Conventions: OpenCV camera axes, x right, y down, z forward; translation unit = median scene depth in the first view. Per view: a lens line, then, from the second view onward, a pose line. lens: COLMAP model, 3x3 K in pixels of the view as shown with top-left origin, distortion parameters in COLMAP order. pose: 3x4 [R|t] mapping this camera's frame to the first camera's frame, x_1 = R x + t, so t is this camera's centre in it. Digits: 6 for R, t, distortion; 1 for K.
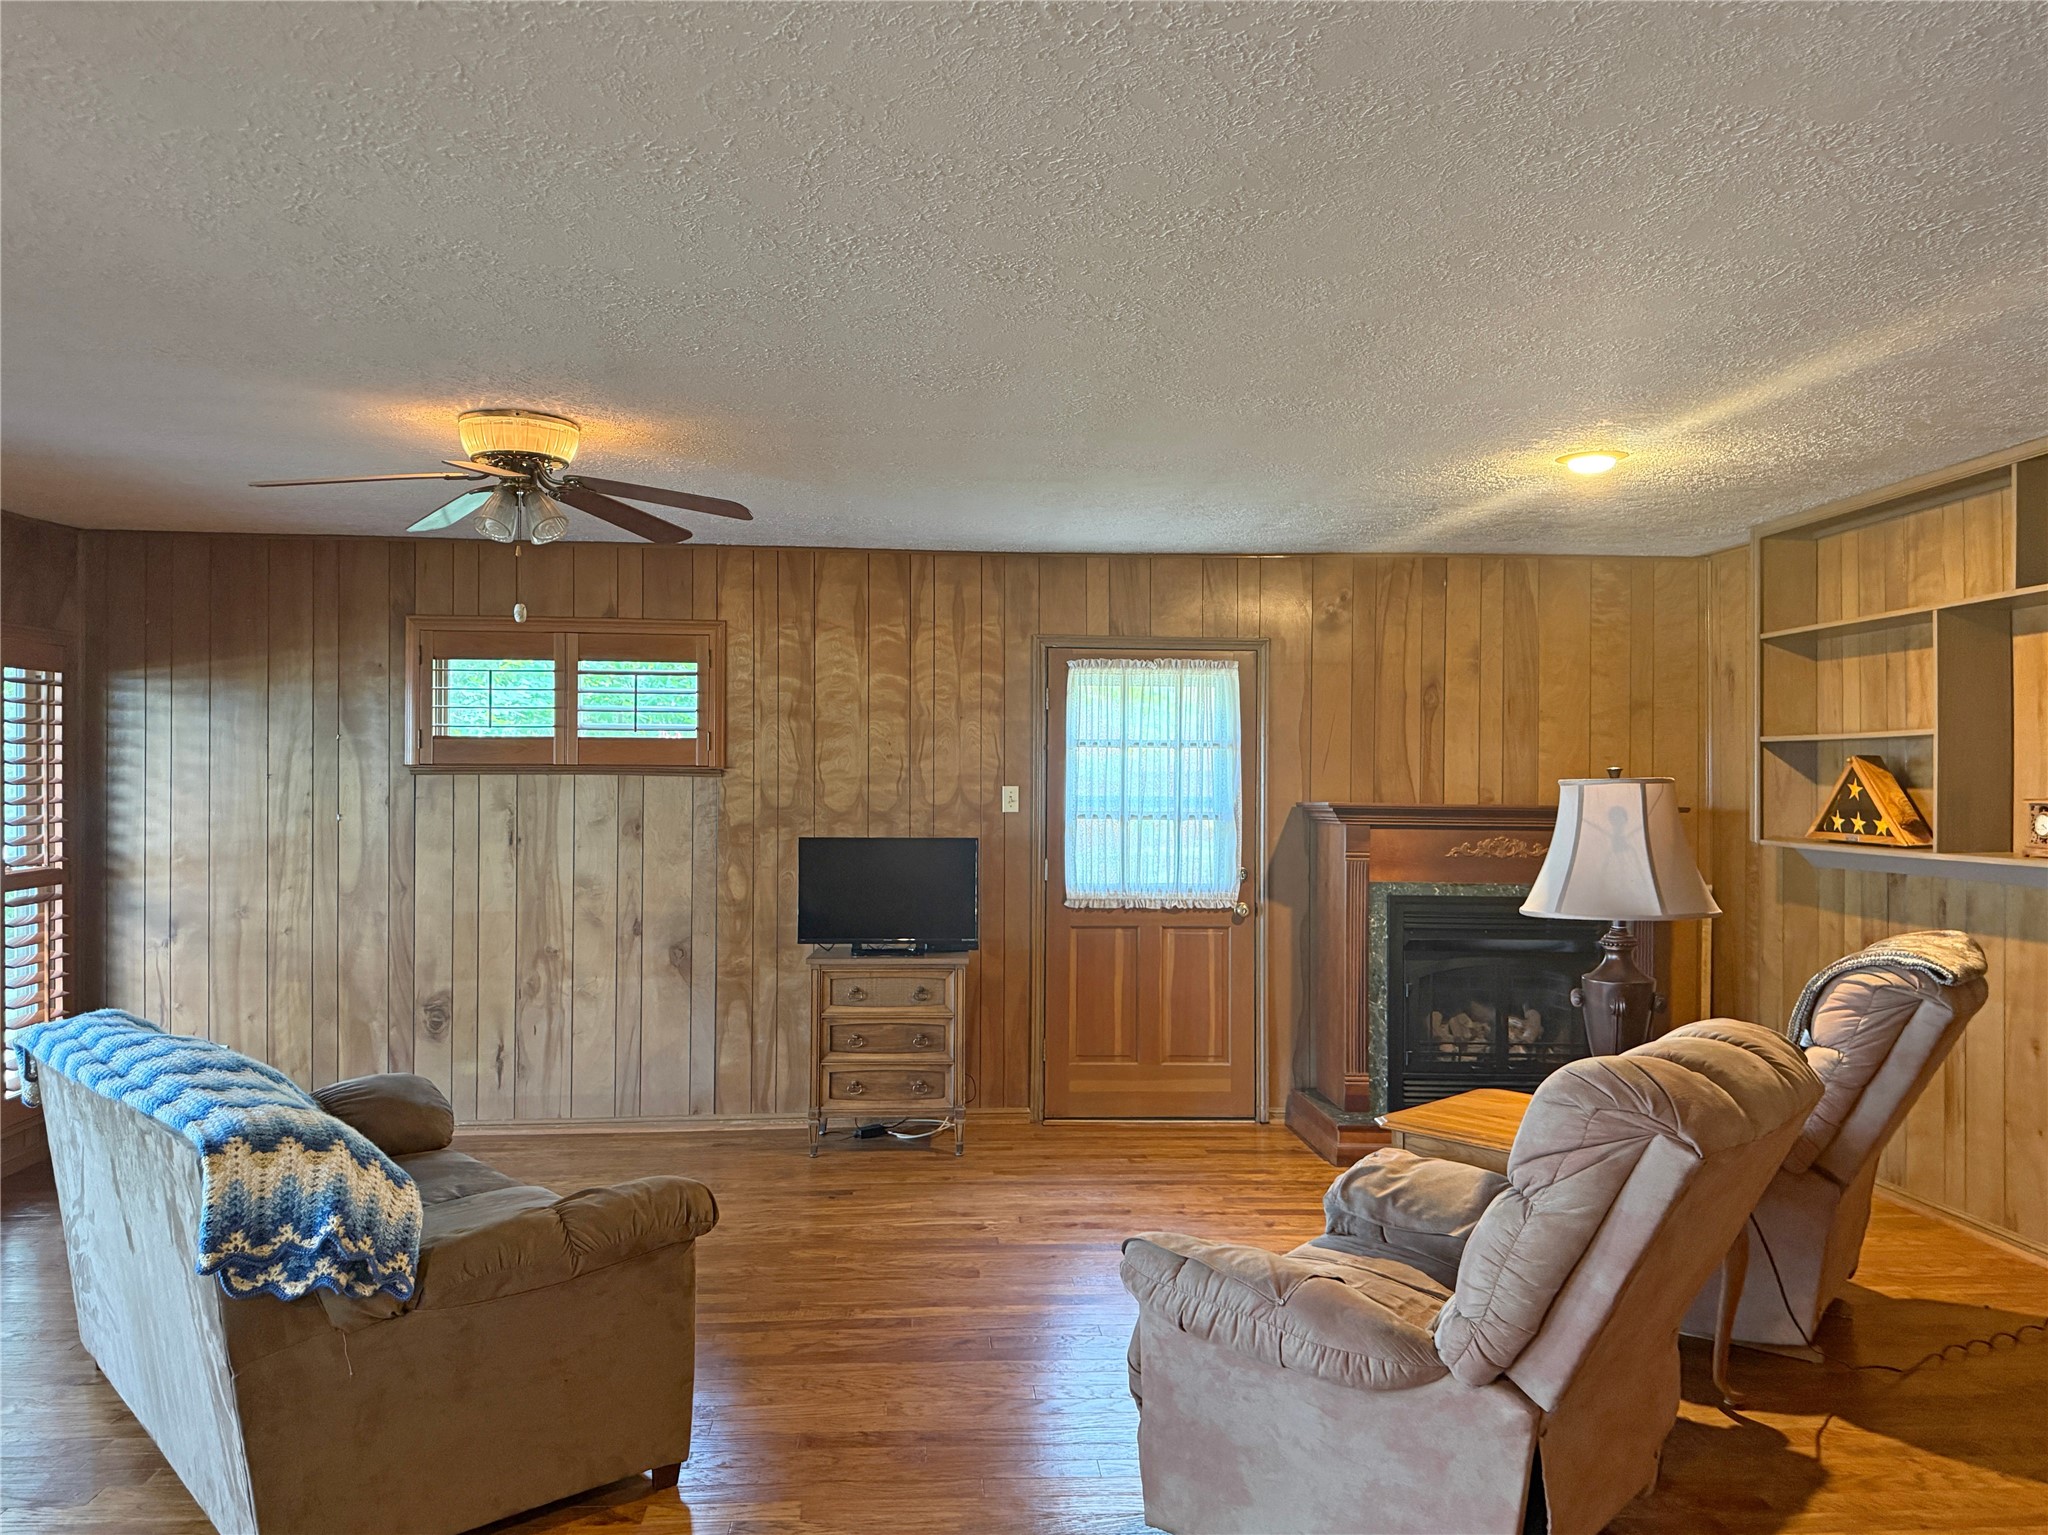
lens RADIAL K [[1459.1, 0, 1024.0], [0, 1459.1, 767.5], [0, 0, 1]] dist [0.145359, -0.265492]
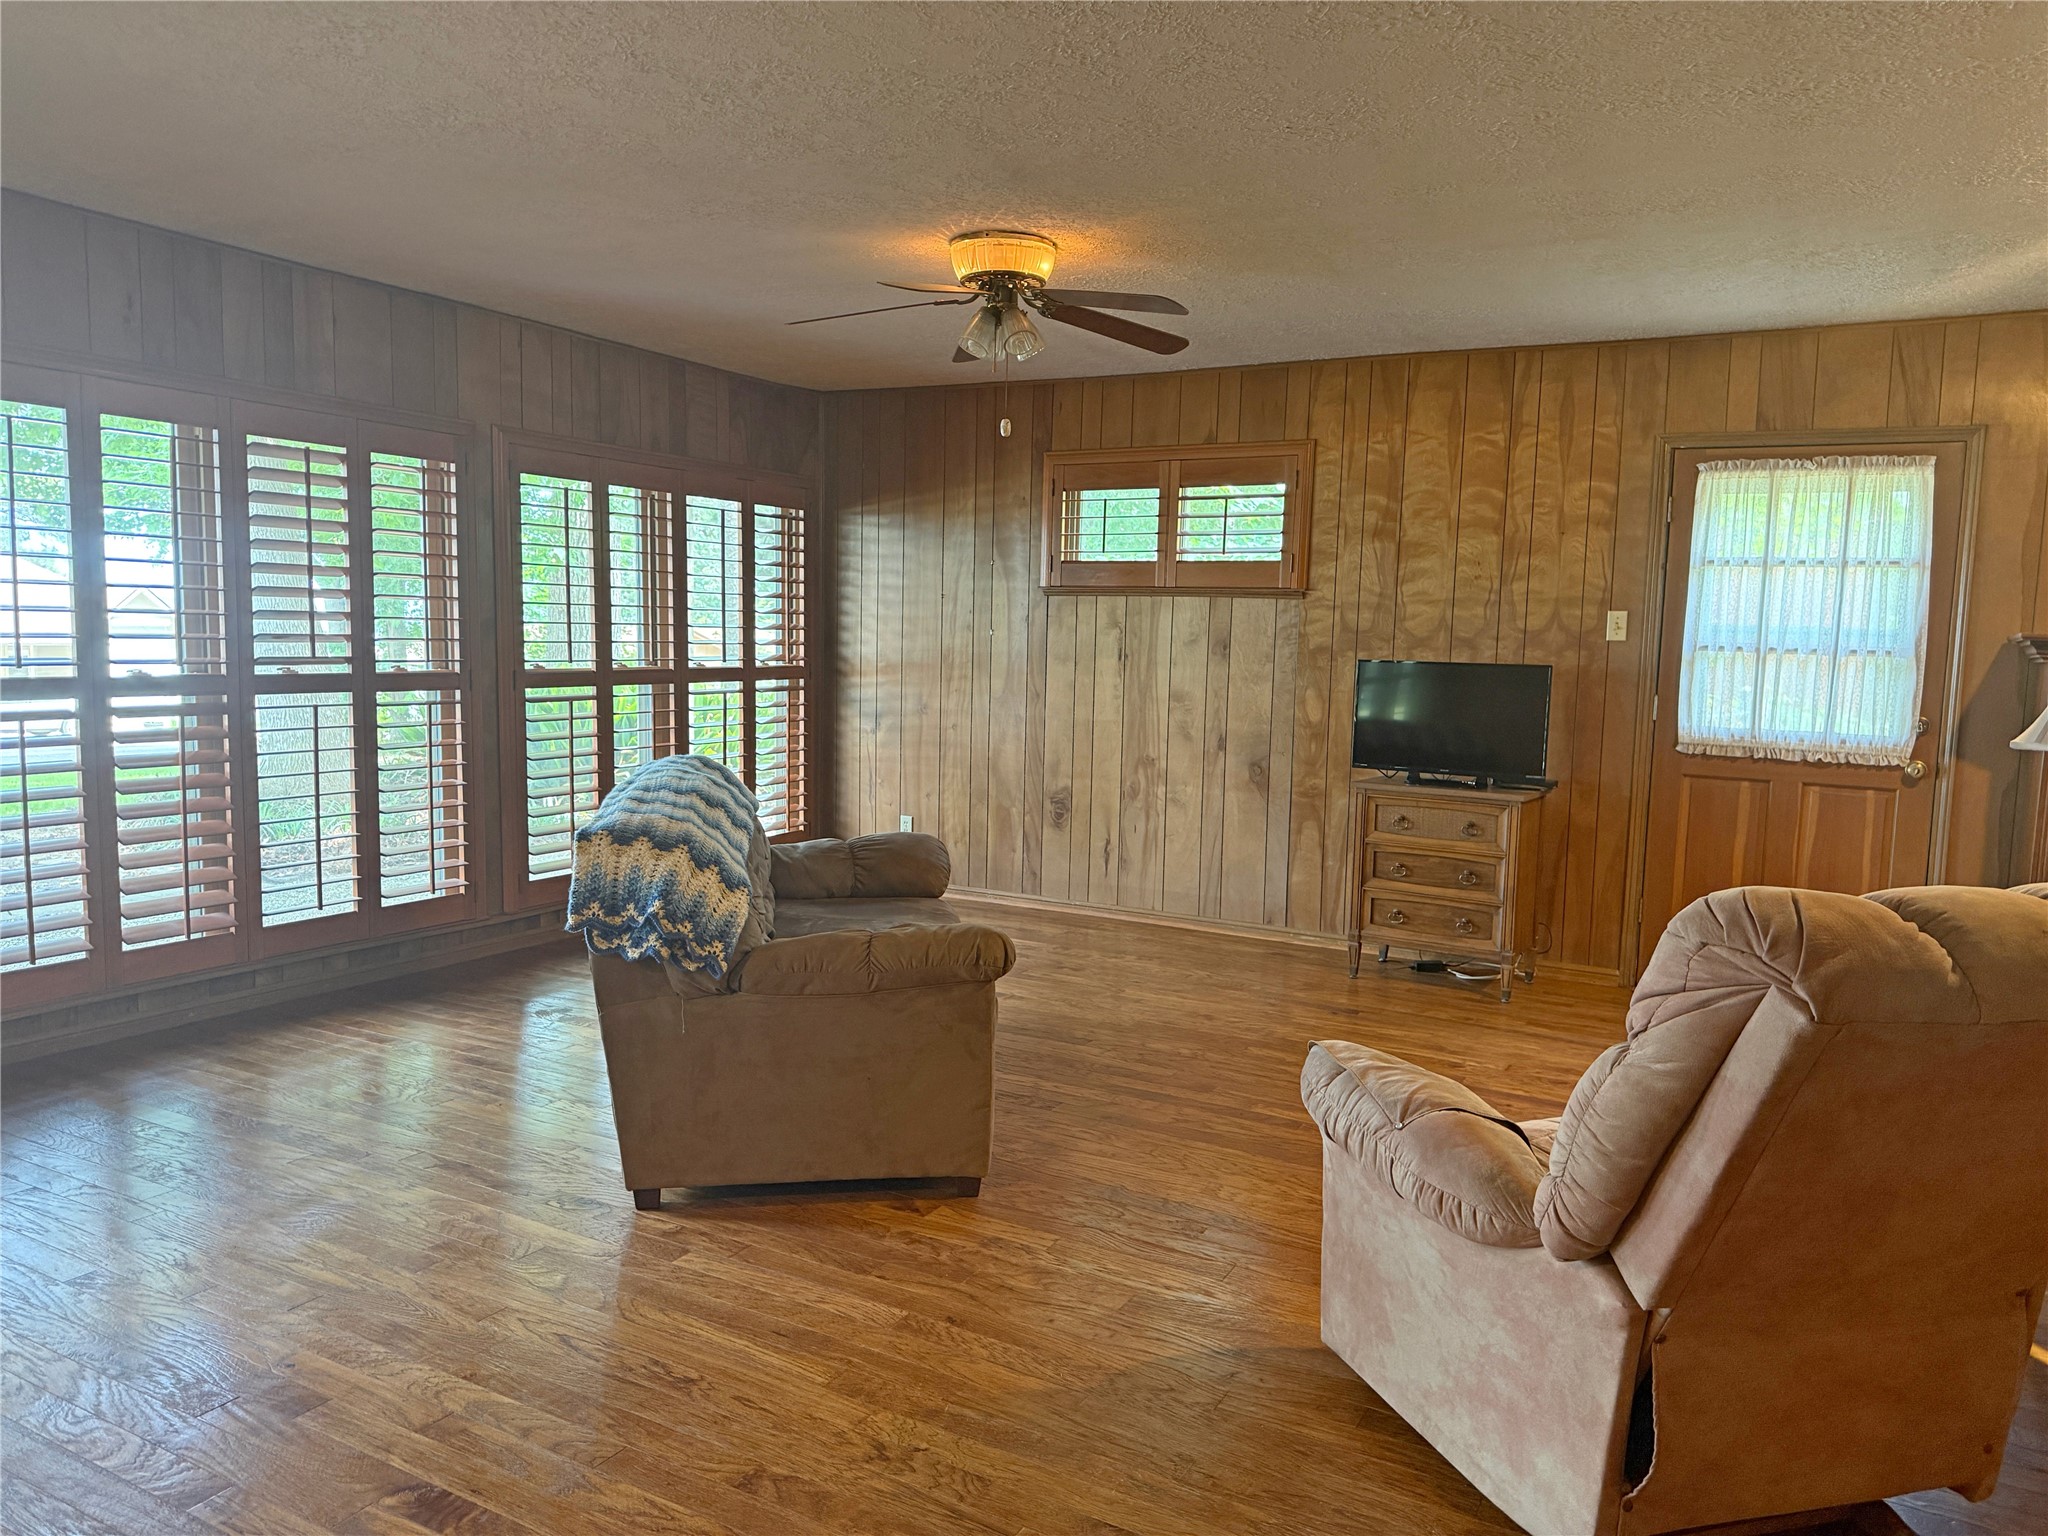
lens RADIAL K [[1430.7, 0, 1024.4], [0, 1430.7, 771.2], [0, 0, 1]] dist [0.102563, -0.158713]
pose [[0.835993, 0.071915, -0.544007, 0.178791], [-0.018386, 0.994489, 0.103213, 0.025589], [0.548432, -0.076283, 0.832708, 0.069220]]
